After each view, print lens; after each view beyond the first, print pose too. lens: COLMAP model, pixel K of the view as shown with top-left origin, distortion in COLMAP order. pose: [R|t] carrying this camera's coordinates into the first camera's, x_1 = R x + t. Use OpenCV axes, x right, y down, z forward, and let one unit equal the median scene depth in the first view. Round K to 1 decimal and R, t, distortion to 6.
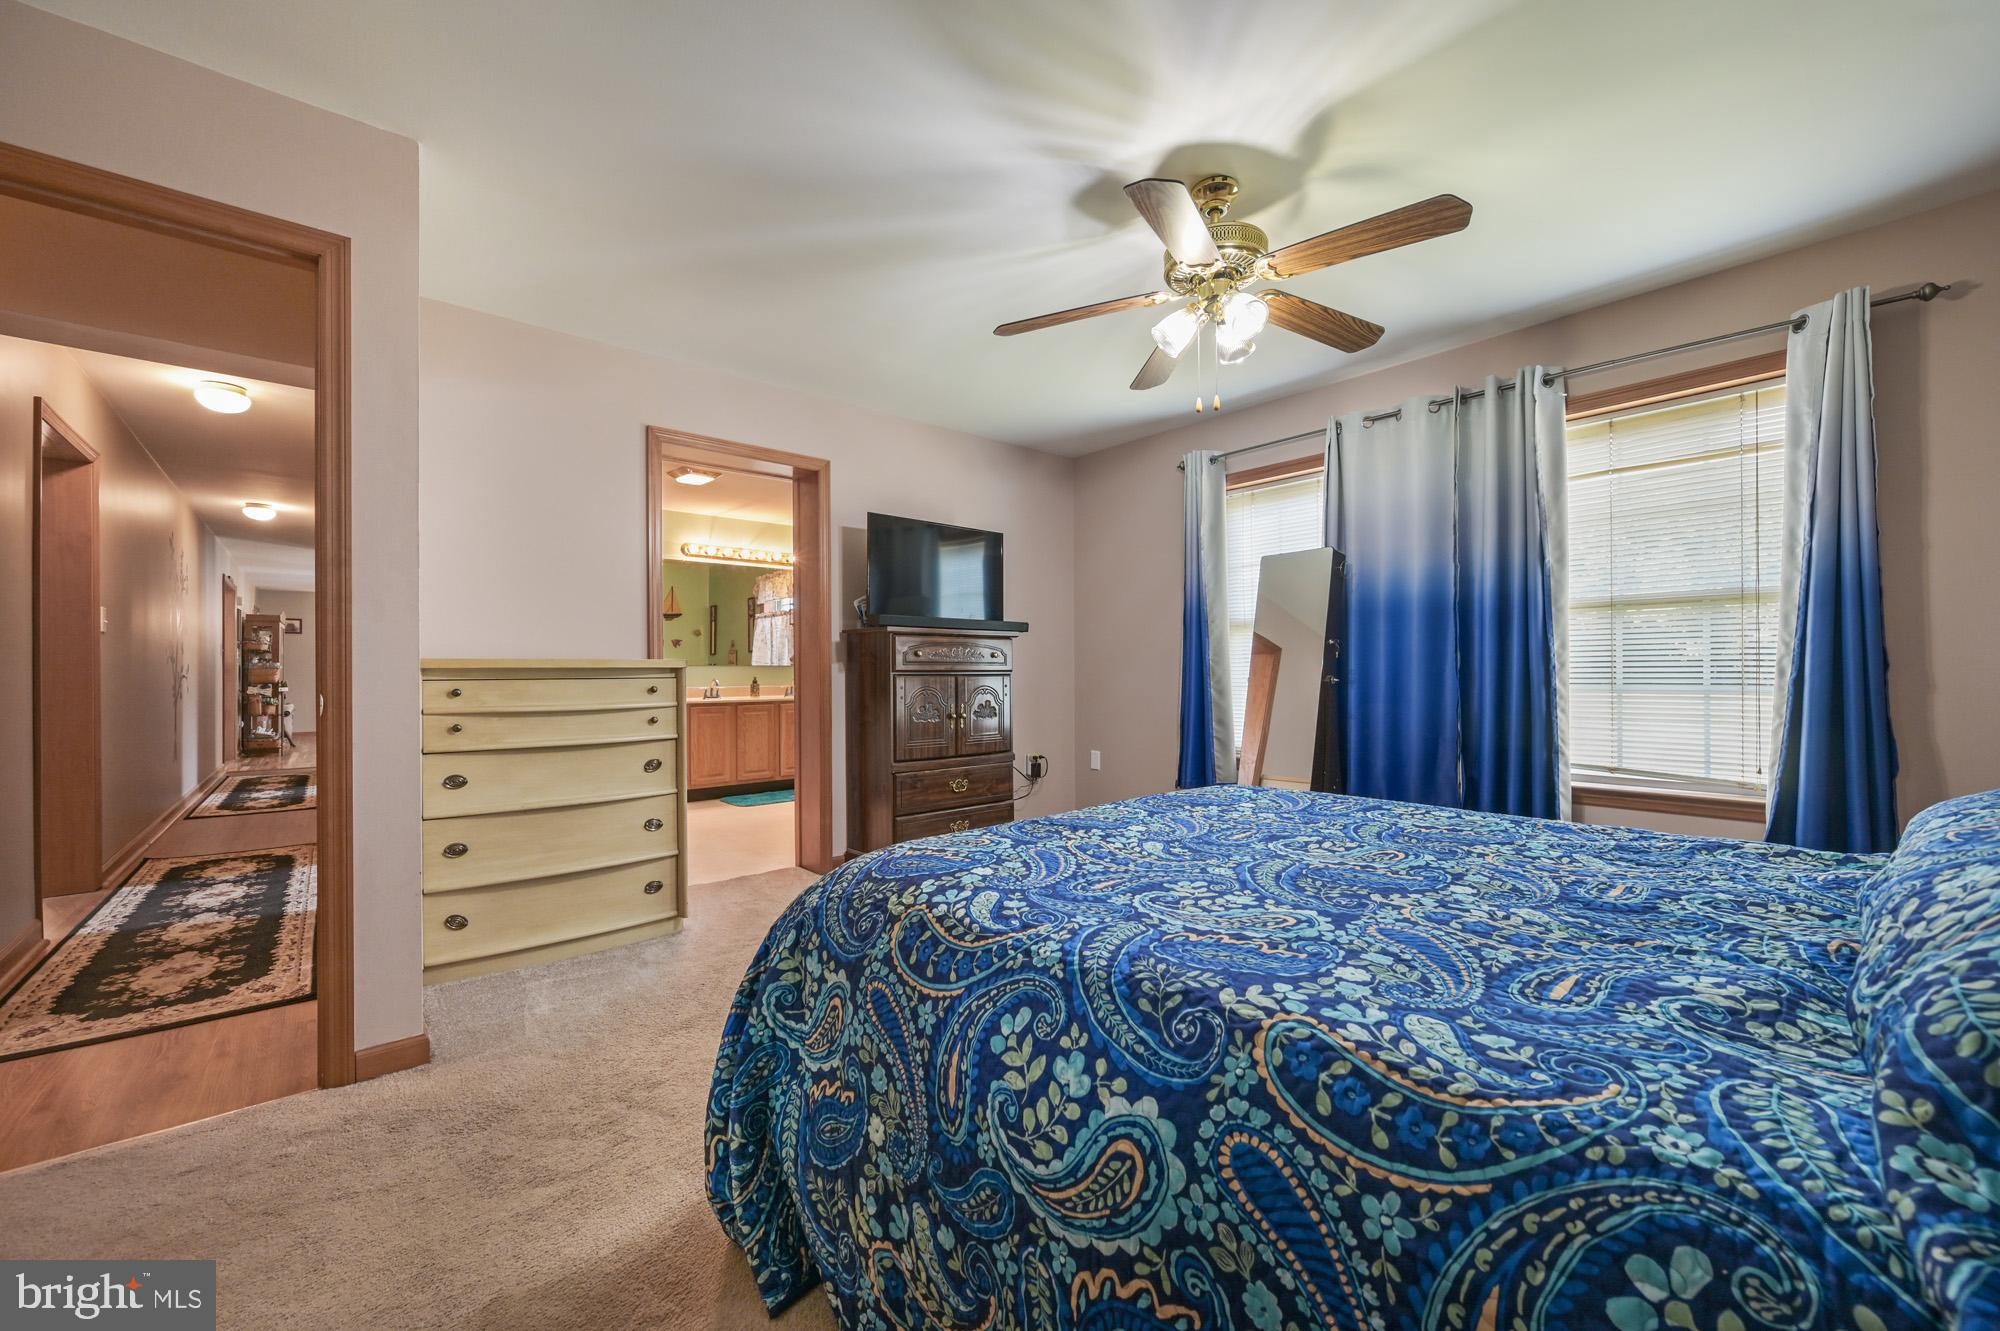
lens RADIAL K [[784.6, 0, 996.6], [0, 784.6, 668.3], [0, 0, 1]] dist [-0.022190, -0.000538]
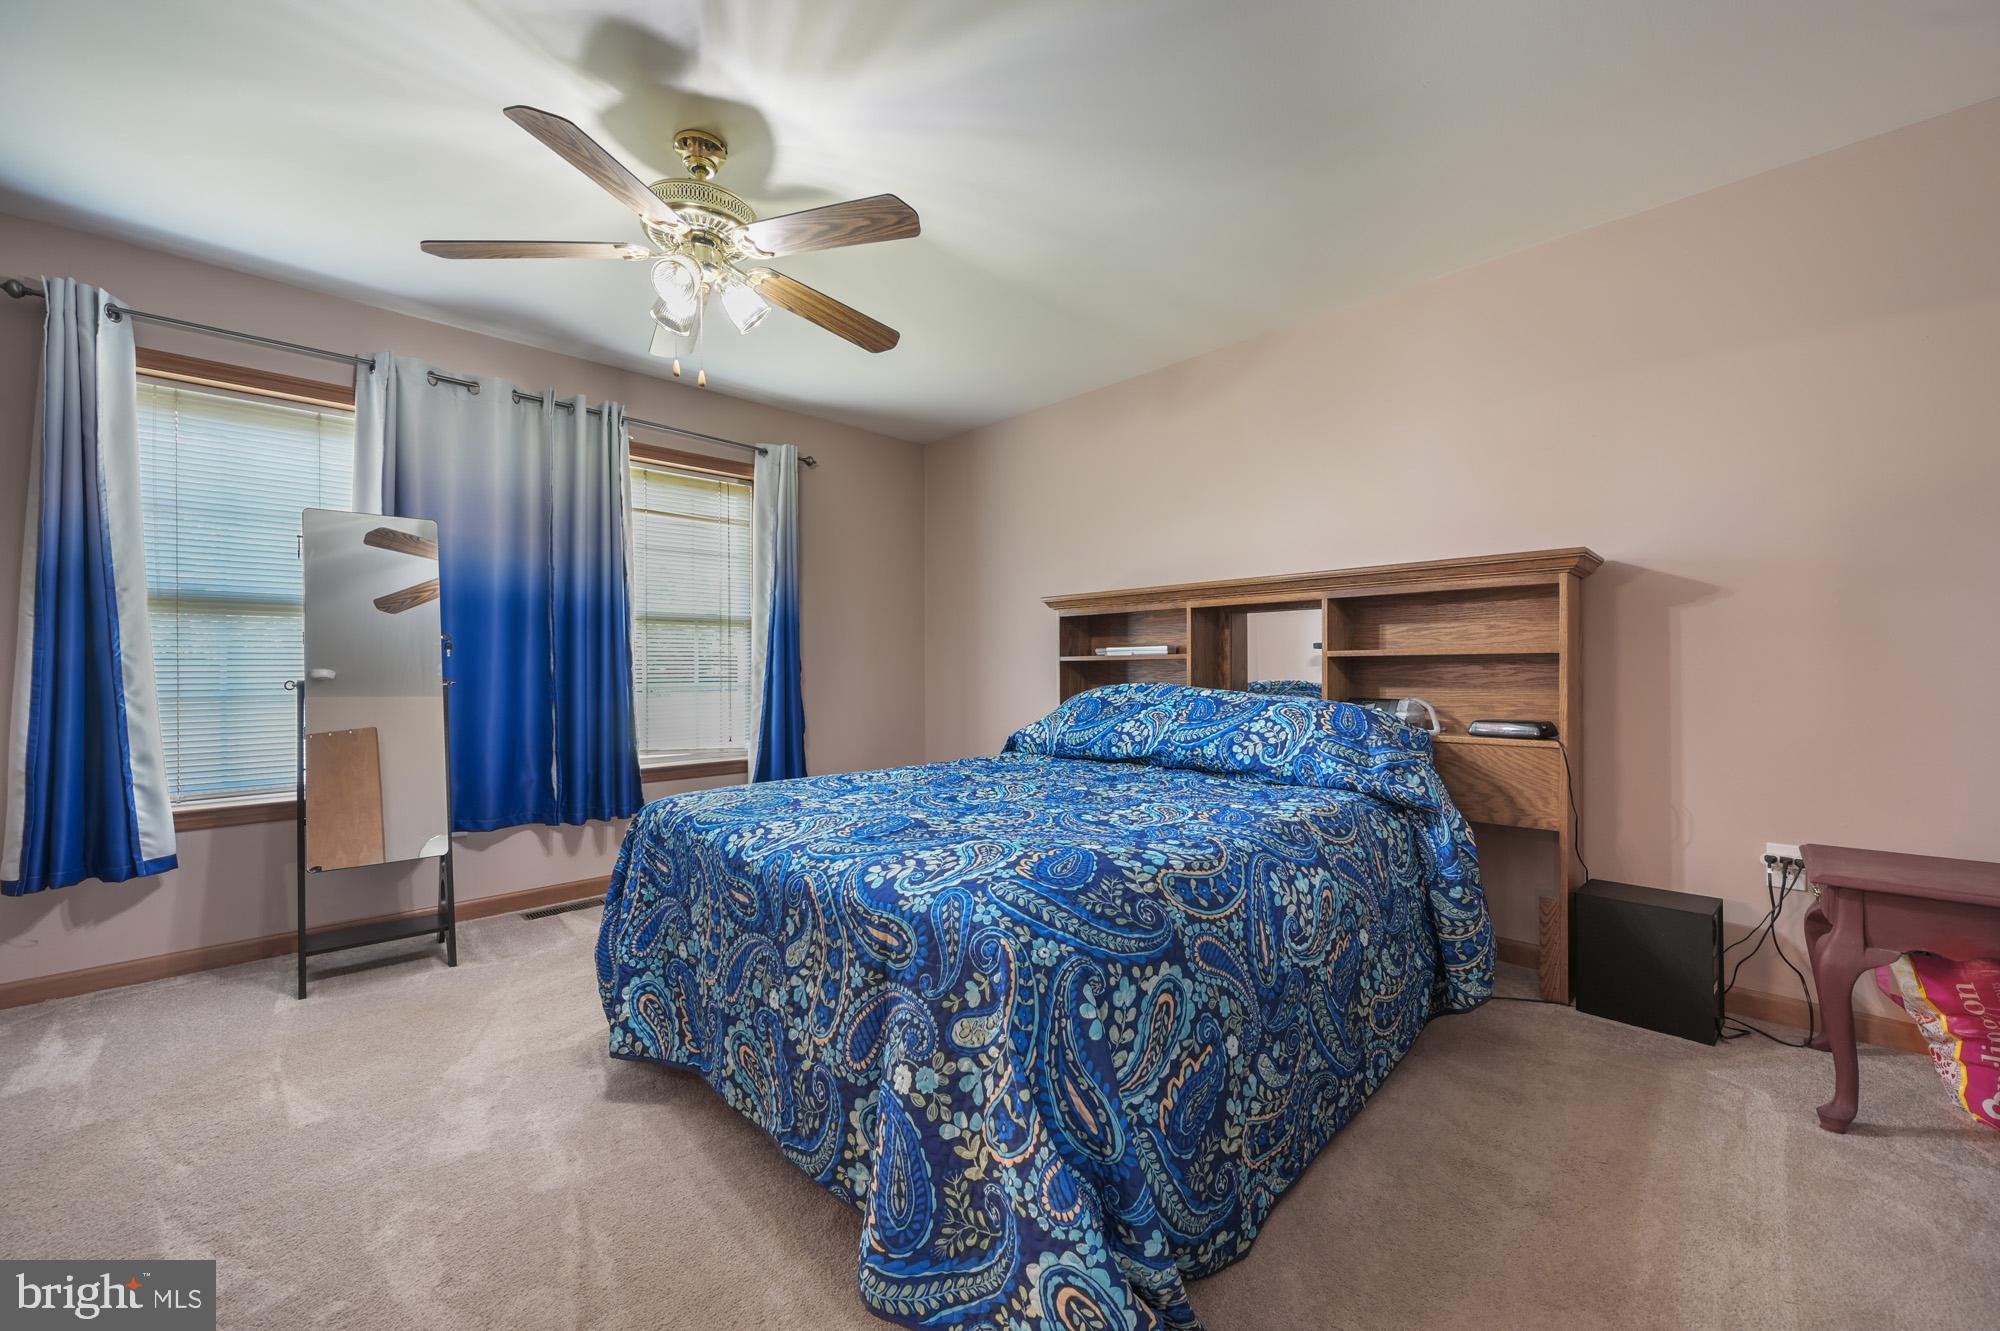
lens RADIAL K [[784.6, 0, 994.4], [0, 784.6, 666.6], [0, 0, 1]] dist [-0.022190, -0.000538]
pose [[-0.078769, 0.012185, 0.996818, -0.782085], [-0.001437, 0.999923, -0.012337, 0.014603], [-0.996892, -0.002404, -0.078745, 0.863487]]
